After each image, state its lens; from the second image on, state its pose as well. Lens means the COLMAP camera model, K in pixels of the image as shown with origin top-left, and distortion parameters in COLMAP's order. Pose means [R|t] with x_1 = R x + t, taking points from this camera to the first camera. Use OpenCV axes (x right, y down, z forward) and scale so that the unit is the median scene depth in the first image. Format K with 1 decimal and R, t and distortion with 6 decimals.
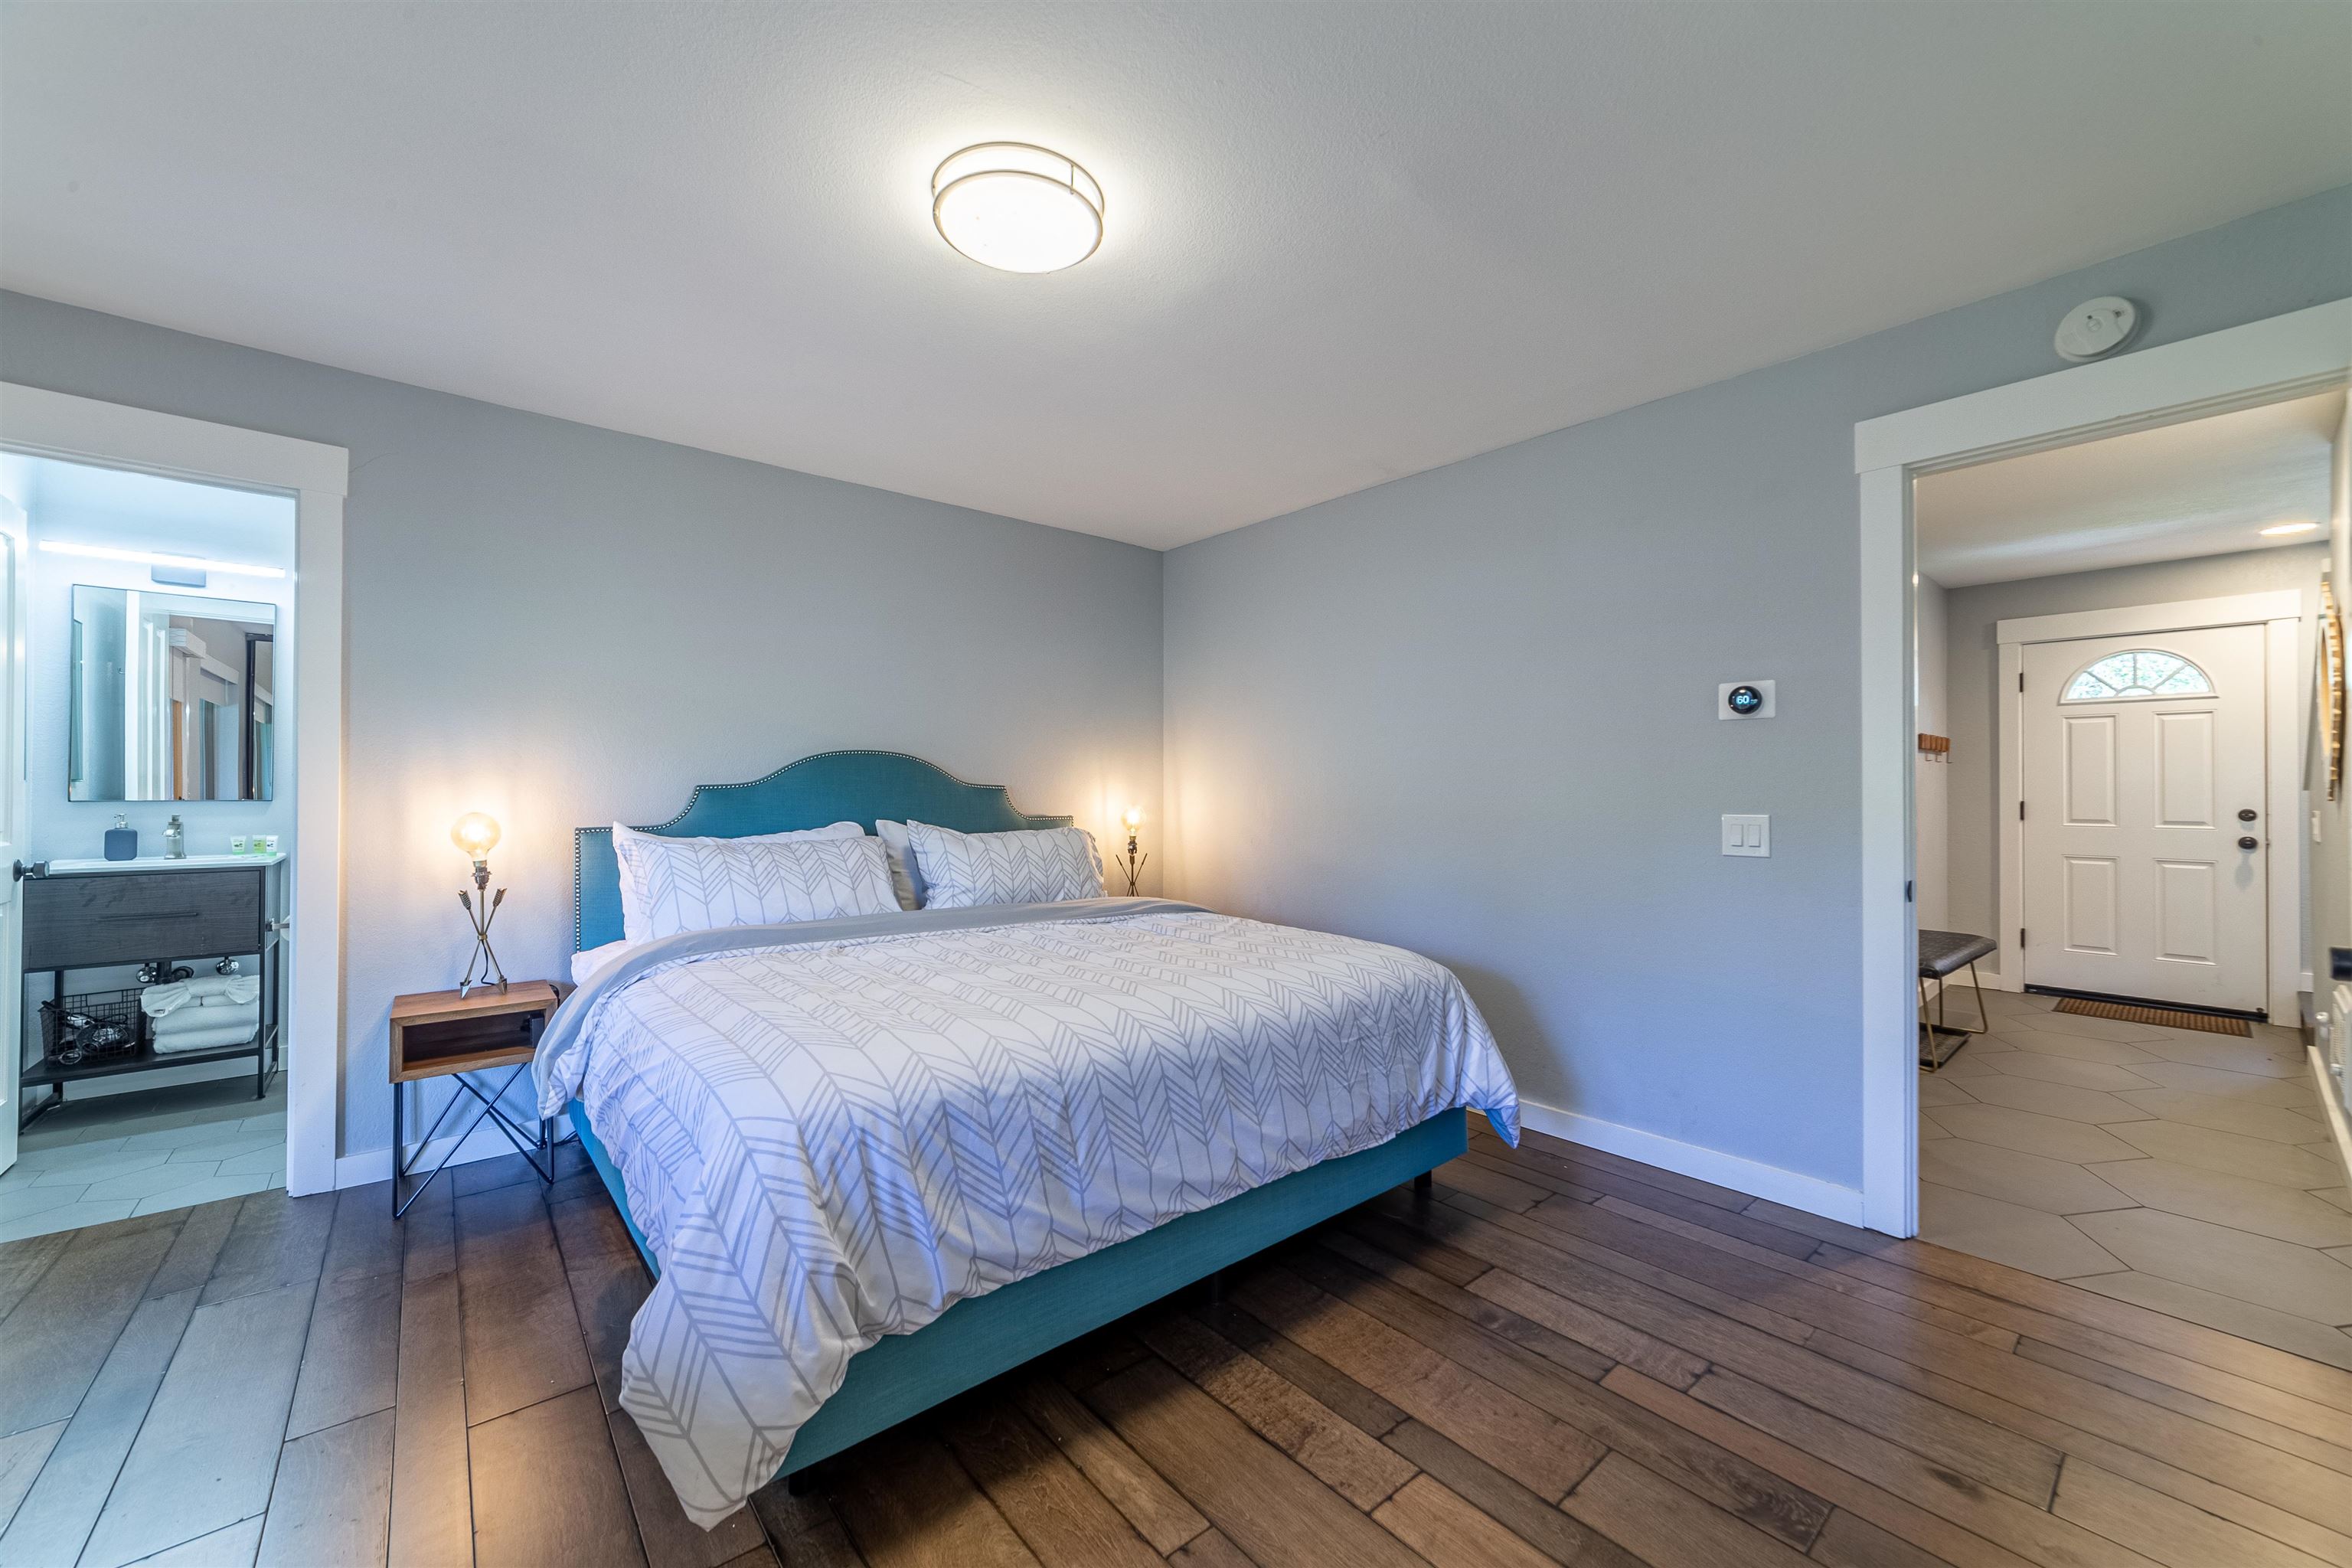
lens RADIAL K [[897.2, 0, 1159.2], [0, 897.2, 760.4], [0, 0, 1]] dist [0.000472, -0.000050]
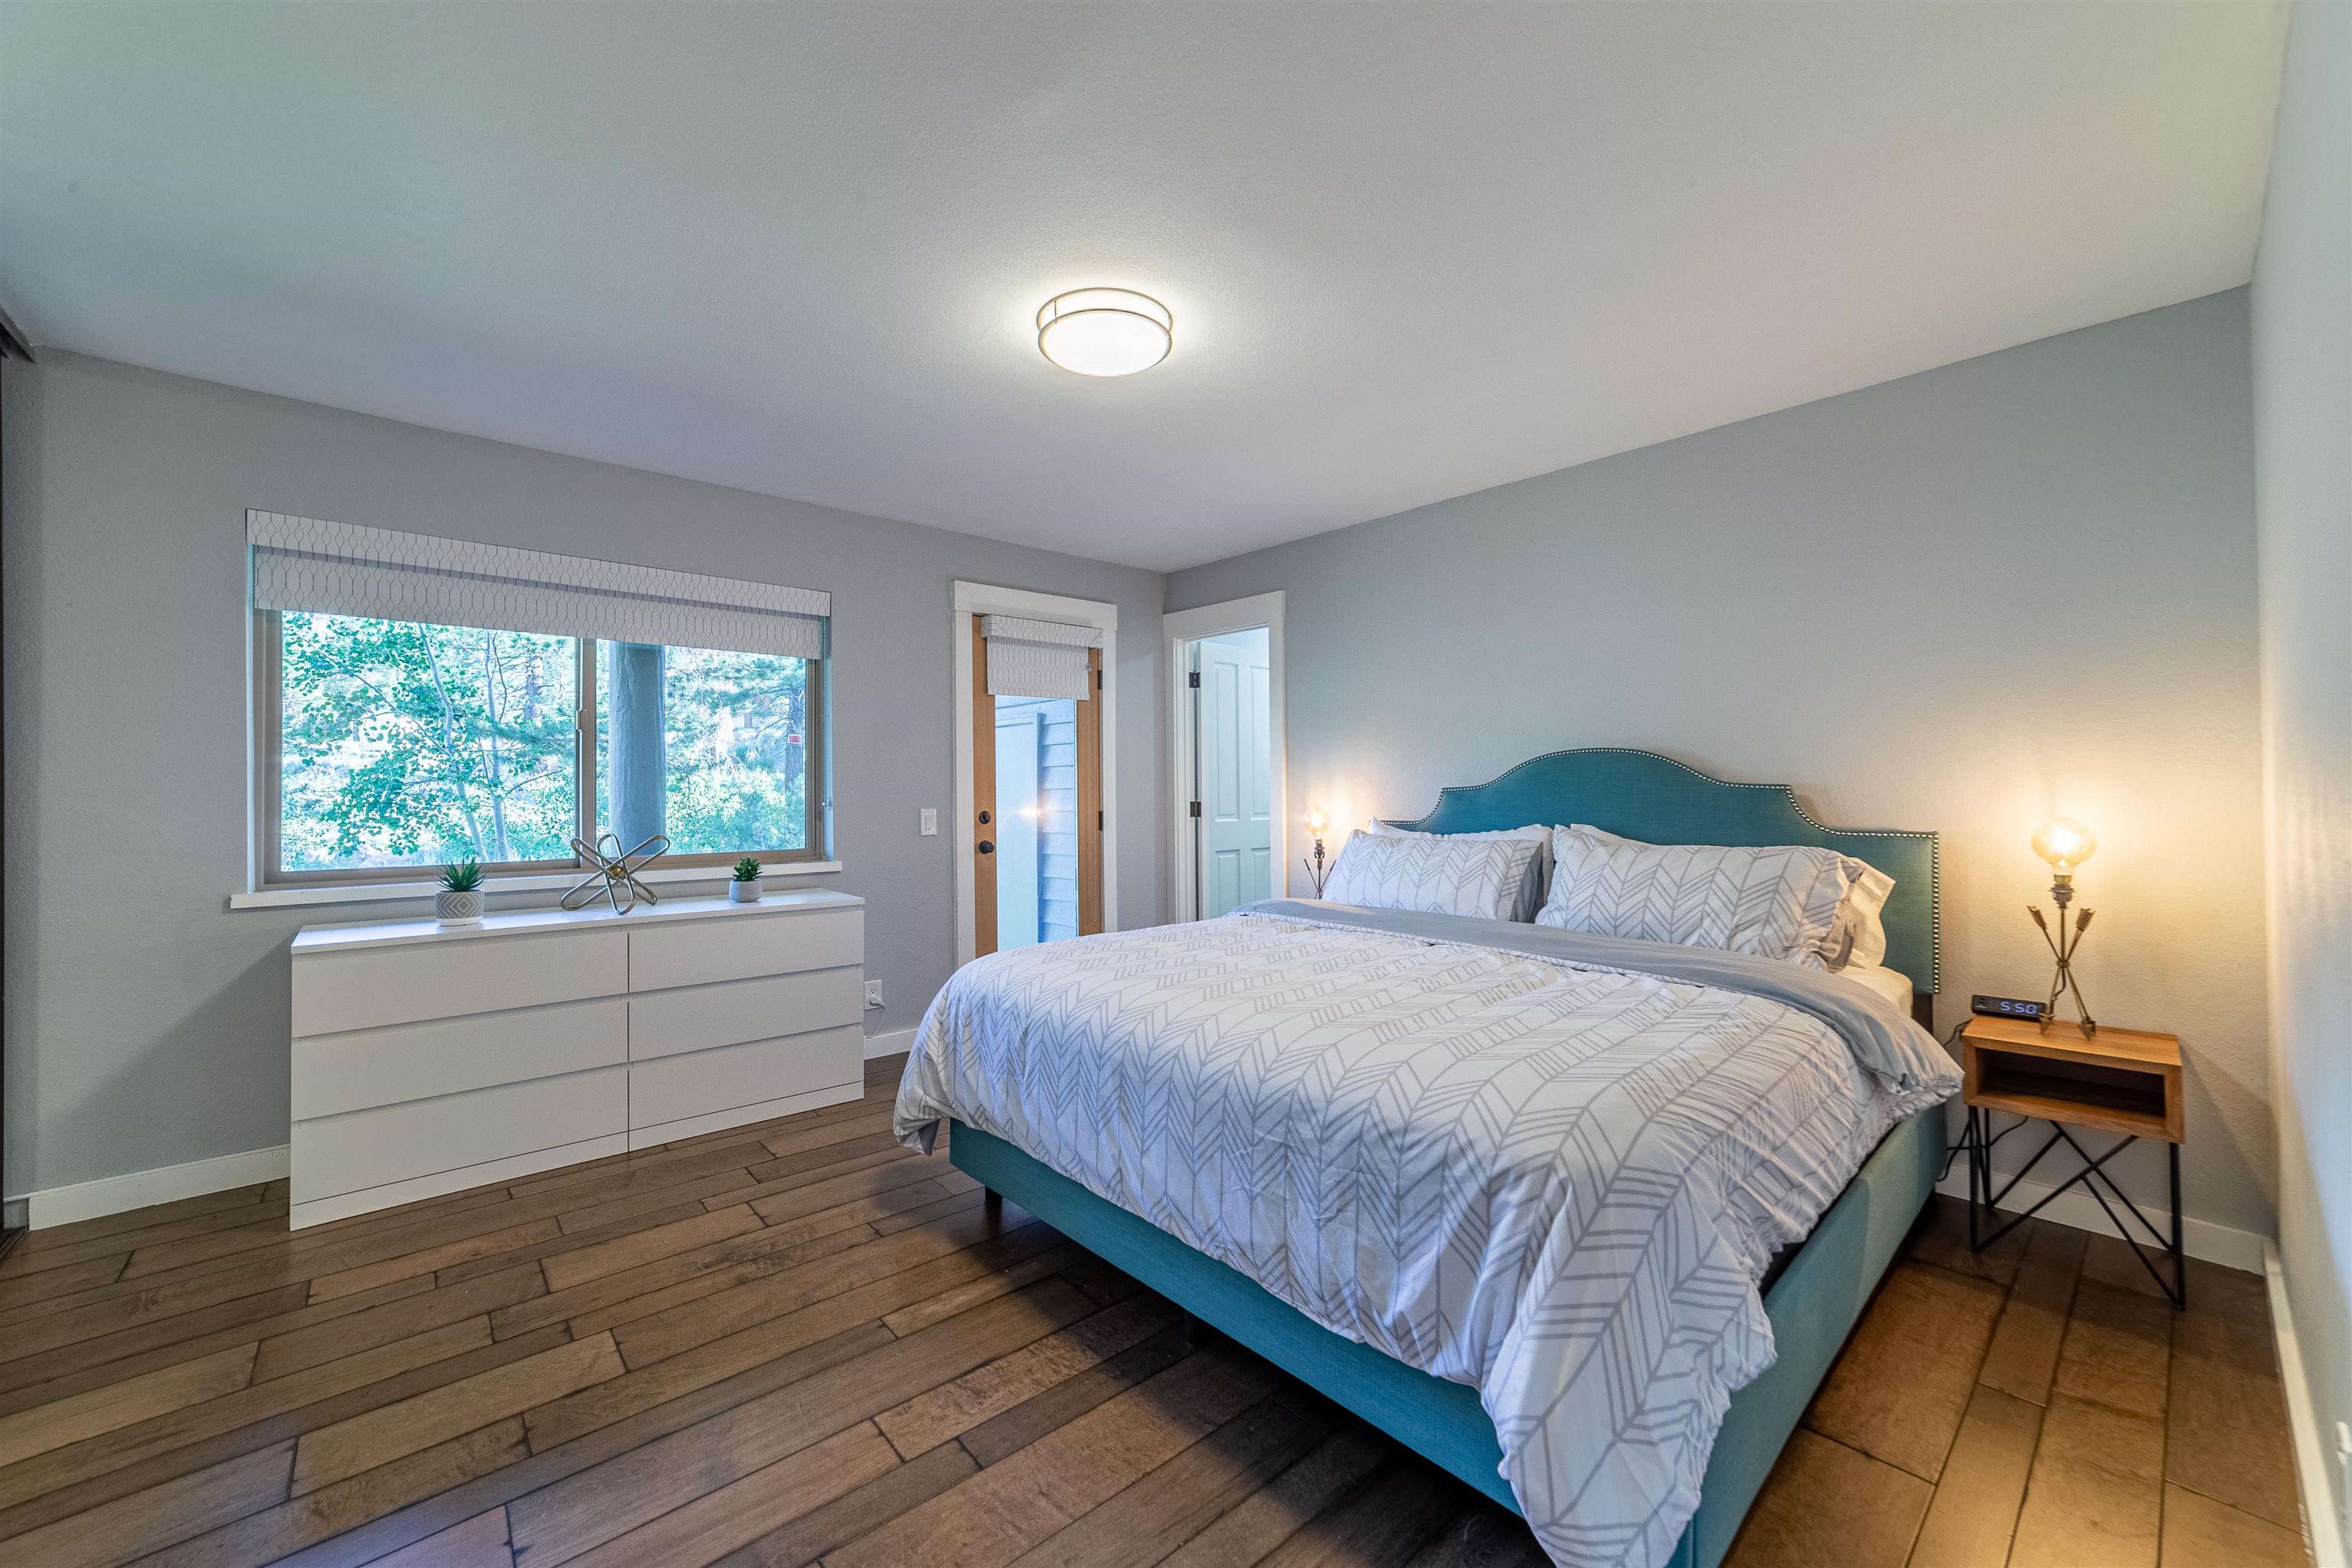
lens RADIAL K [[897.2, 0, 1167.2], [0, 897.2, 805.5], [0, 0, 1]] dist [0.000472, -0.000050]
pose [[0.034619, 0.007222, -0.999374, 0.849085], [0.036325, 0.999304, 0.008480, 0.037960], [0.998740, -0.036596, 0.034332, 0.837771]]
